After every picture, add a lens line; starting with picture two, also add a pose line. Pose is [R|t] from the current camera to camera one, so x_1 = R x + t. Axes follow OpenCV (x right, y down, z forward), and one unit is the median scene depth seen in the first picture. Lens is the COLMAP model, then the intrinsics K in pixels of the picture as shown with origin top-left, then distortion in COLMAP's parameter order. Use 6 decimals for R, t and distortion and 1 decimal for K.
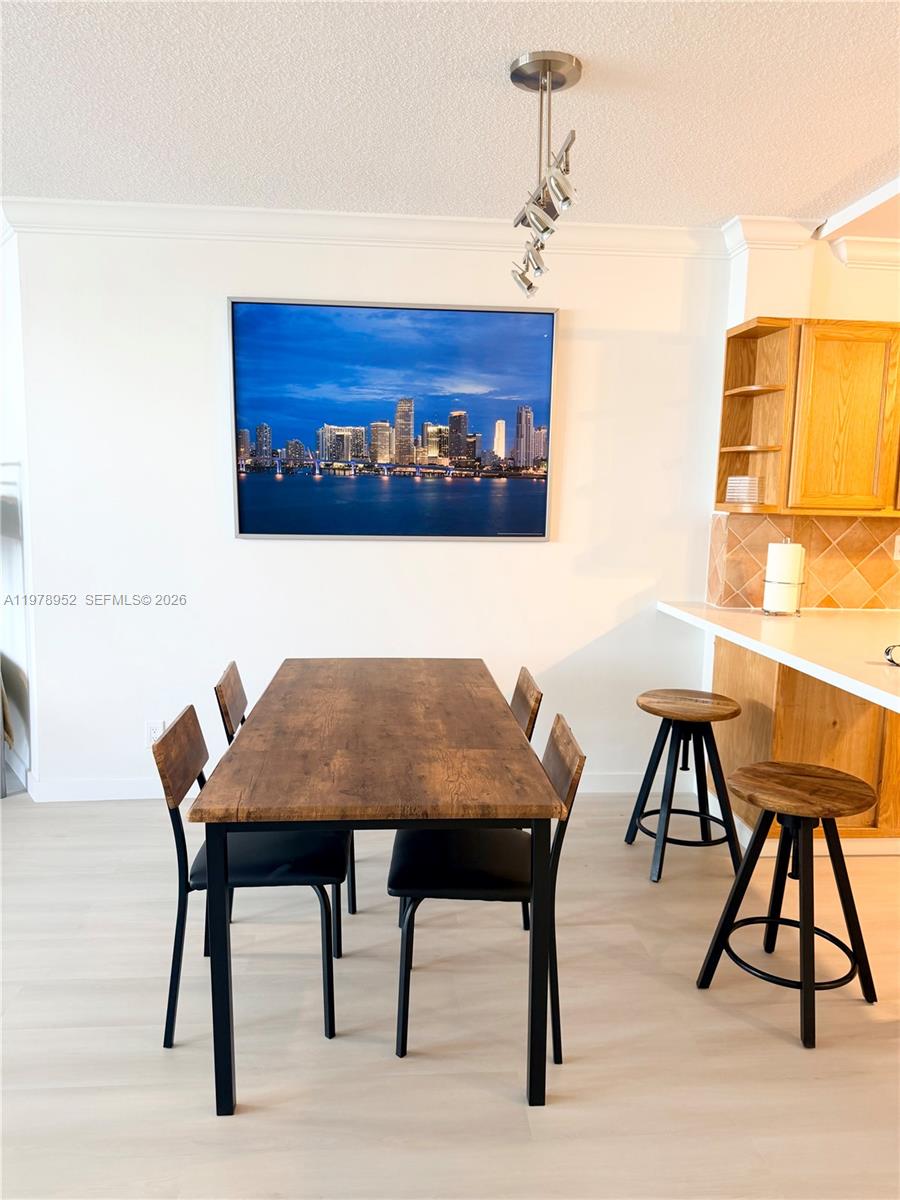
lens RADIAL K [[854.4, 0, 490.1], [0, 854.4, 601.7], [0, 0, 1]] dist [0.000040, -0.002549]
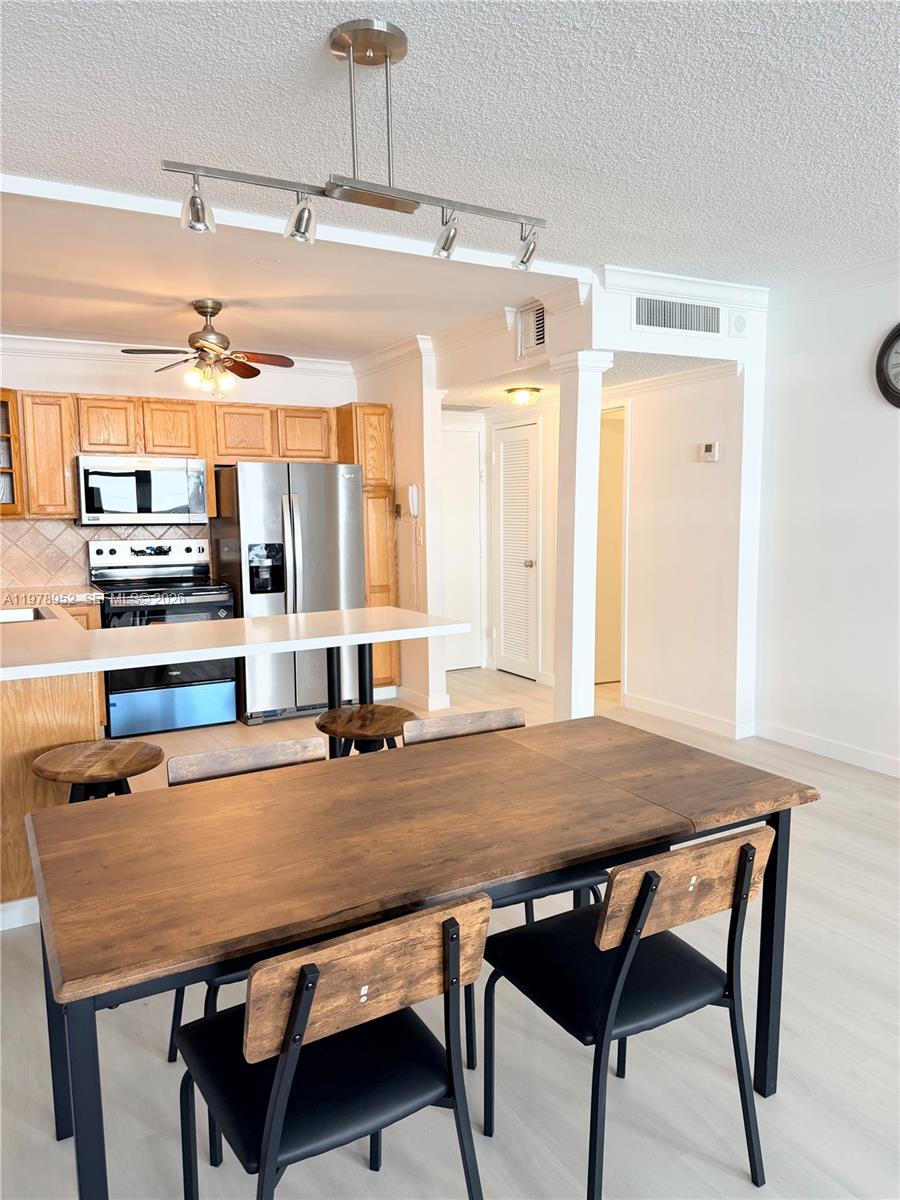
lens RADIAL K [[854.4, 0, 490.1], [0, 854.4, 601.7], [0, 0, 1]] dist [0.000040, -0.002549]
pose [[-0.415724, -0.117947, 0.901810, -0.783450], [0.134239, 0.972738, 0.189107, -0.161889], [-0.899529, 0.199675, -0.388558, 1.235714]]
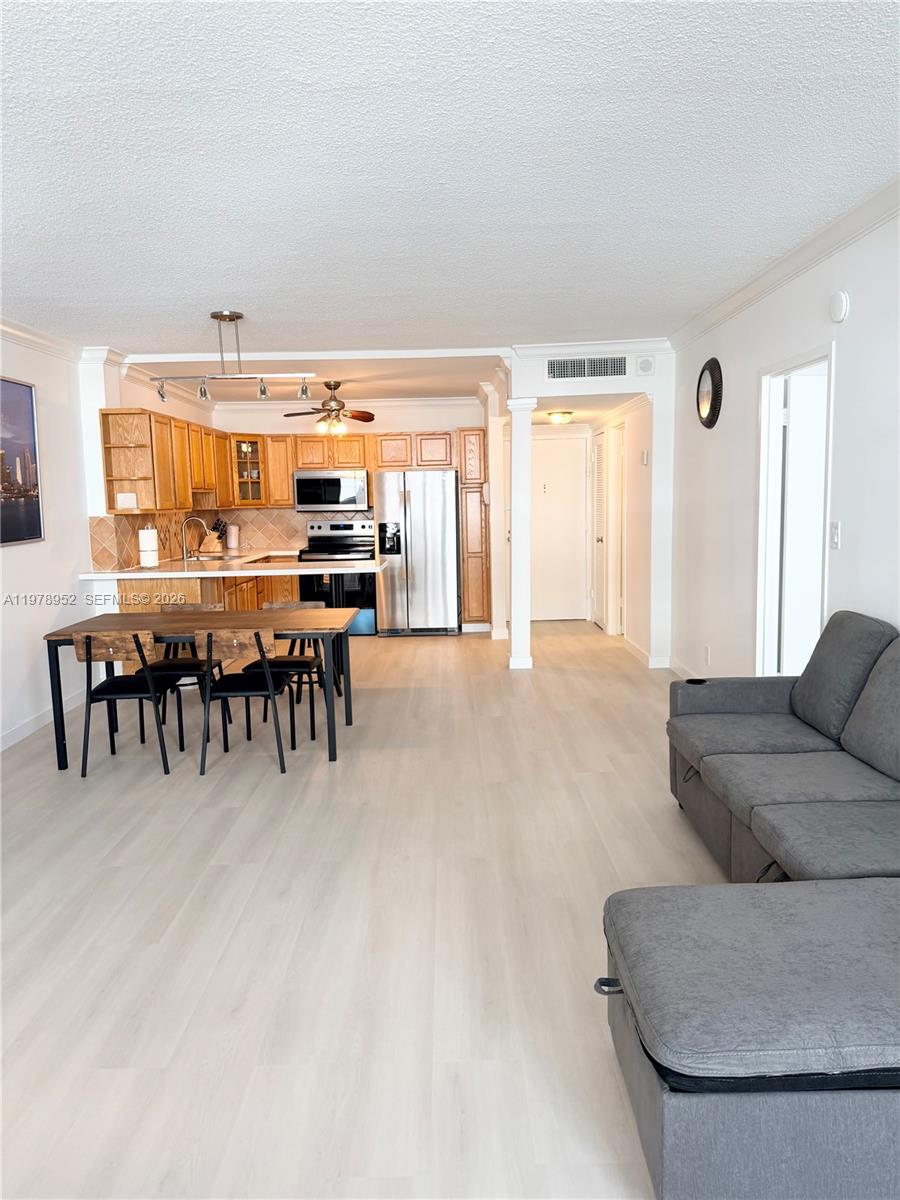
lens RADIAL K [[854.4, 0, 490.1], [0, 854.4, 601.7], [0, 0, 1]] dist [0.000040, -0.002549]
pose [[0.072311, -0.146017, 0.986636, -1.998606], [0.170214, 0.976520, 0.132045, -0.046801], [-0.982750, 0.158391, 0.095468, 0.191691]]
